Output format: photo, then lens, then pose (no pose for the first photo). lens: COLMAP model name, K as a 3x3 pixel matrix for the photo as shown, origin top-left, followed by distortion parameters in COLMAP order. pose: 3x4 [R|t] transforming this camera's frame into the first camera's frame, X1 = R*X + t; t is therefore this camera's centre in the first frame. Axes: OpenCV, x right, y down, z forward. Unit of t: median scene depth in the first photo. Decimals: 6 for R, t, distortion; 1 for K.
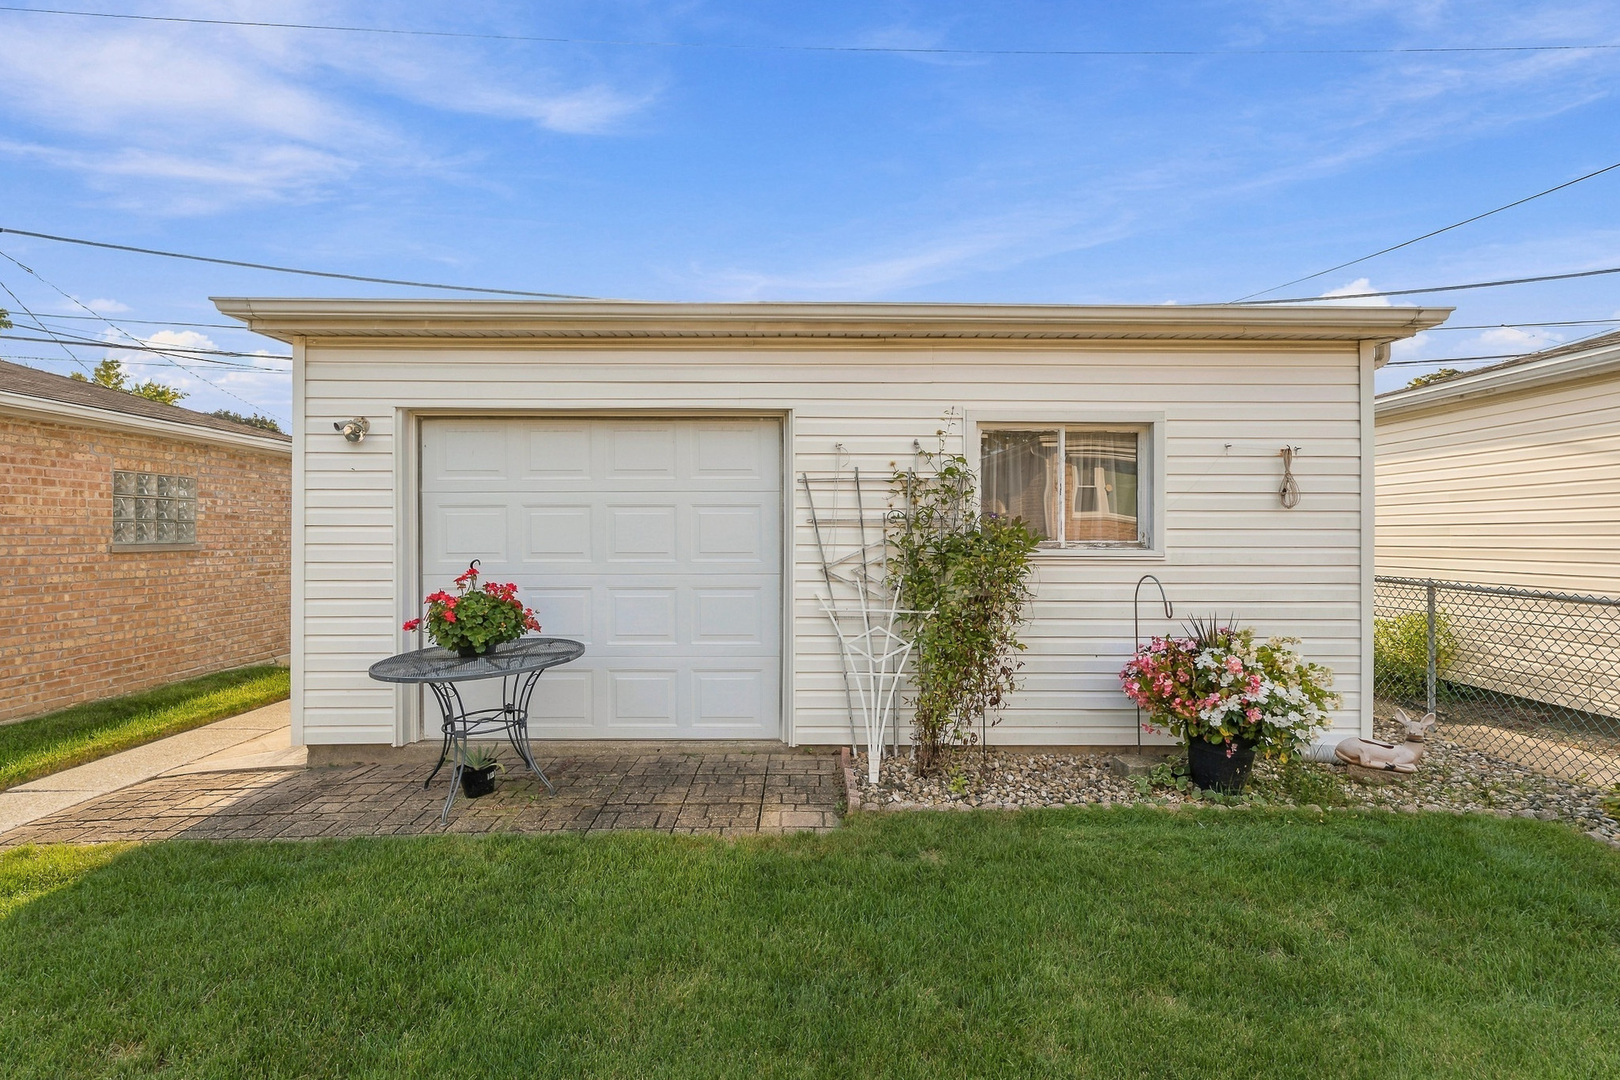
lens RADIAL K [[719.1, 0, 809.3], [0, 719.1, 537.9], [0, 0, 1]] dist [0.041025, 0.000446]
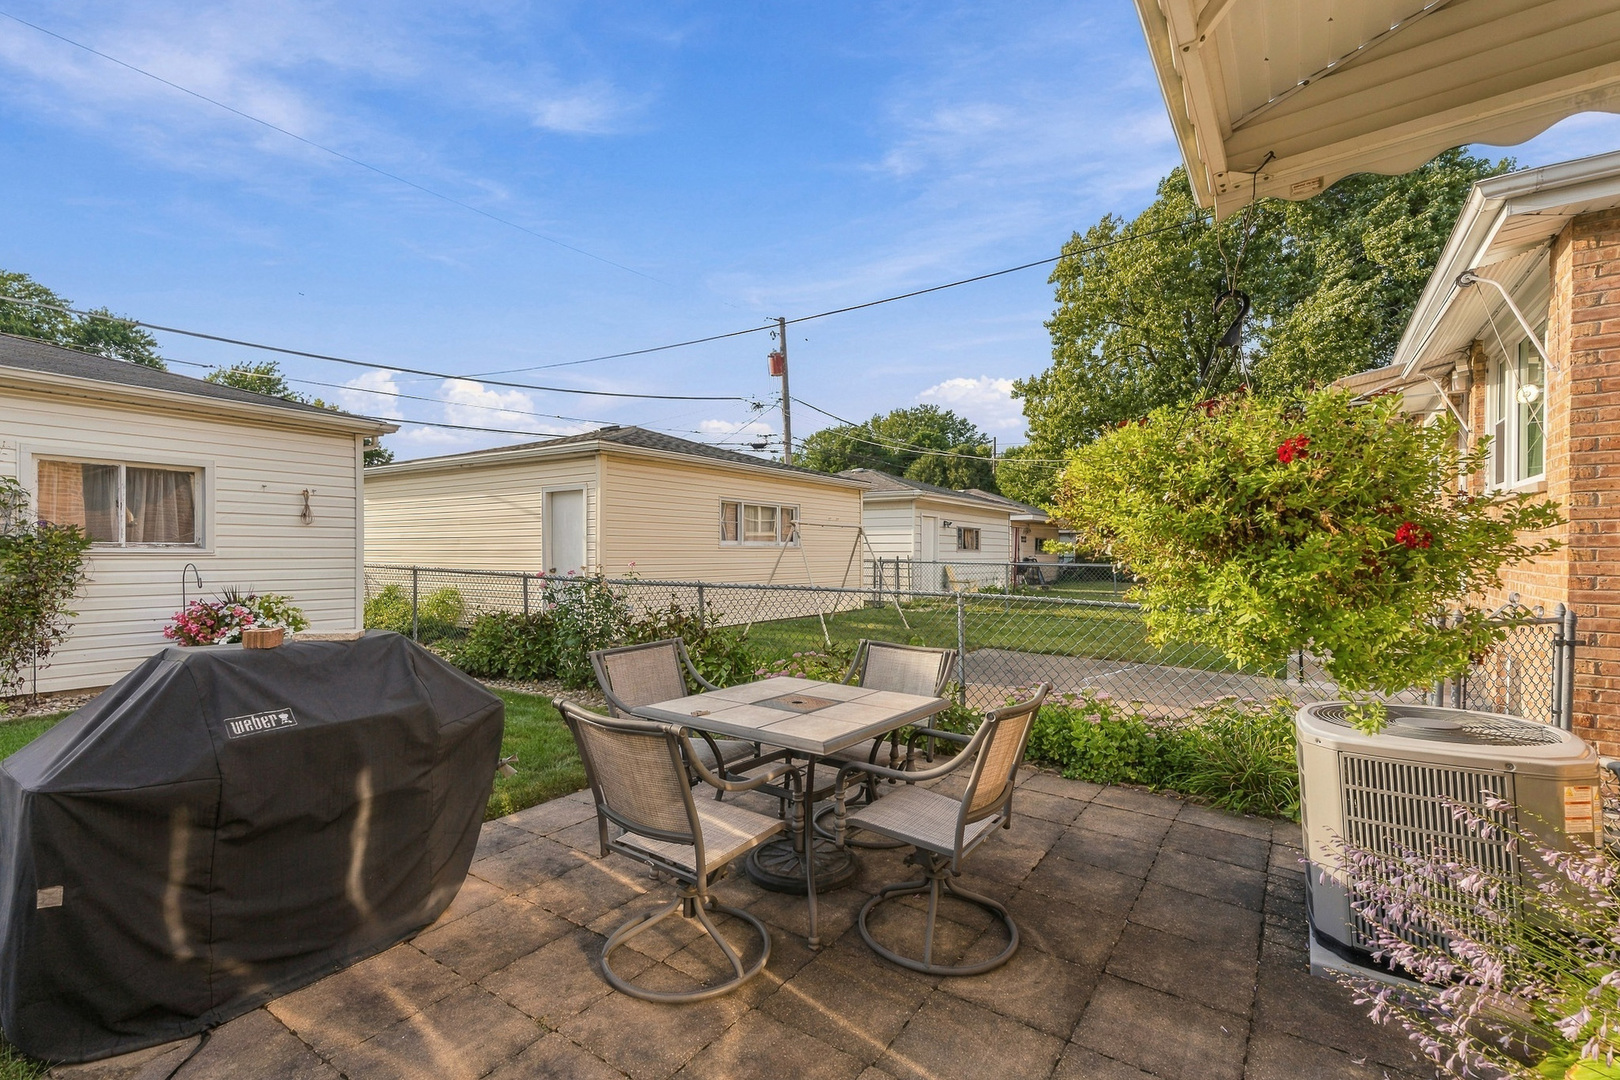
lens RADIAL K [[719.1, 0, 820.6], [0, 719.1, 546.5], [0, 0, 1]] dist [0.041025, 0.000446]
pose [[0.568552, 0.006517, 0.822622, -0.084406], [0.000621, 0.999965, -0.008351, 0.025599], [-0.822647, 0.005259, 0.568528, -1.006784]]
